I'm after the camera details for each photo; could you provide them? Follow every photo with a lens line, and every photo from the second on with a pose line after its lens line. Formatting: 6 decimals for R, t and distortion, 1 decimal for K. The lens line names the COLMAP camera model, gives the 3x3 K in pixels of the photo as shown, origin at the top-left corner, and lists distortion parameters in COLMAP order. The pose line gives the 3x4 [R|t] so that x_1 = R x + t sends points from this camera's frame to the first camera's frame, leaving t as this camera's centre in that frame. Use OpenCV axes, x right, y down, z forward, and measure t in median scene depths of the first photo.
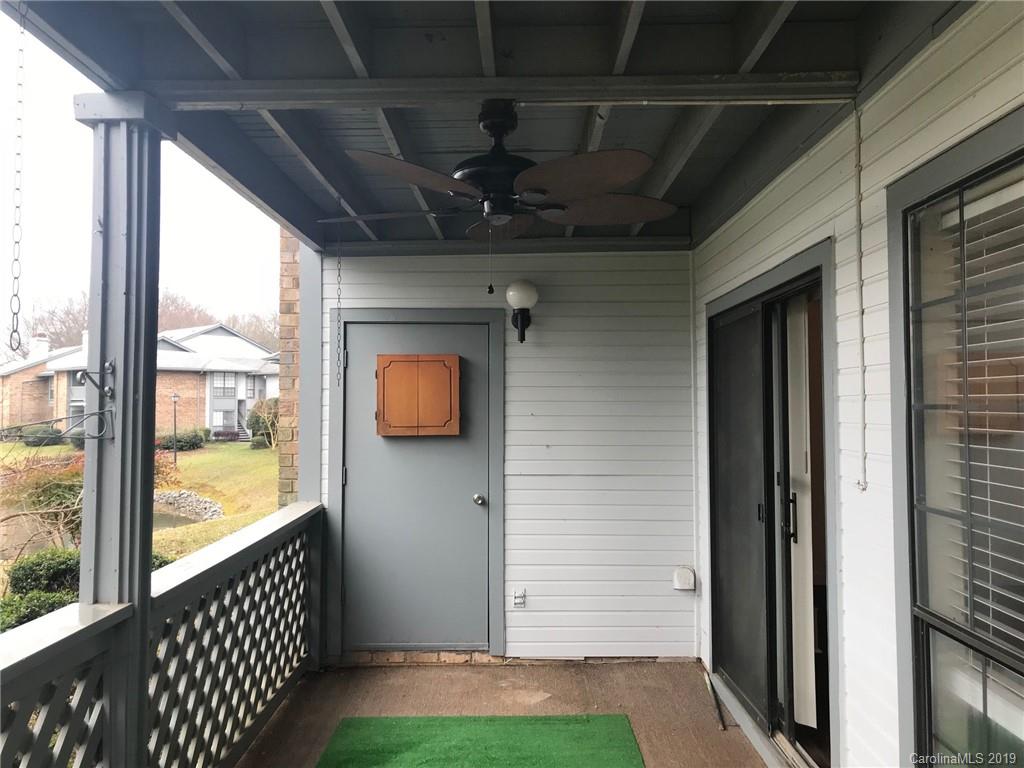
lens RADIAL K [[831.0, 0, 518.2], [0, 831.0, 385.2], [0, 0, 1]] dist [0.057749, -0.082424]
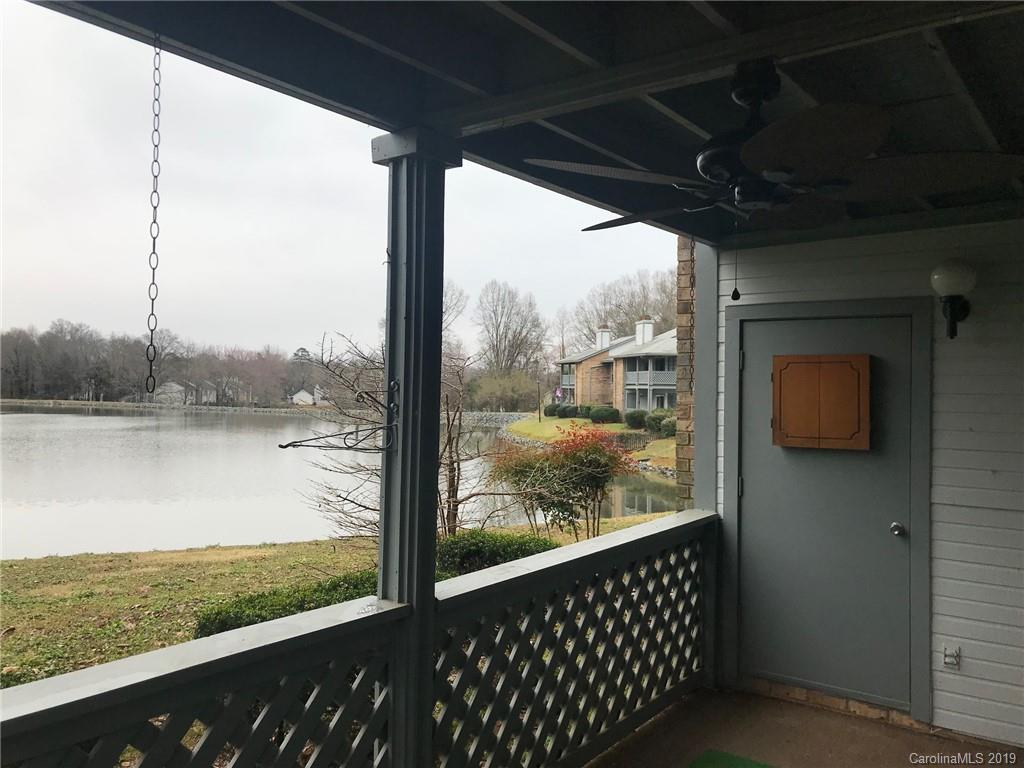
lens RADIAL K [[831.0, 0, 518.2], [0, 831.0, 385.2], [0, 0, 1]] dist [0.057749, -0.082424]
pose [[0.805290, 0.013873, -0.592718, 0.141397], [-0.002540, 0.999798, 0.019950, -0.021497], [0.592875, -0.014560, 0.805163, 0.107724]]
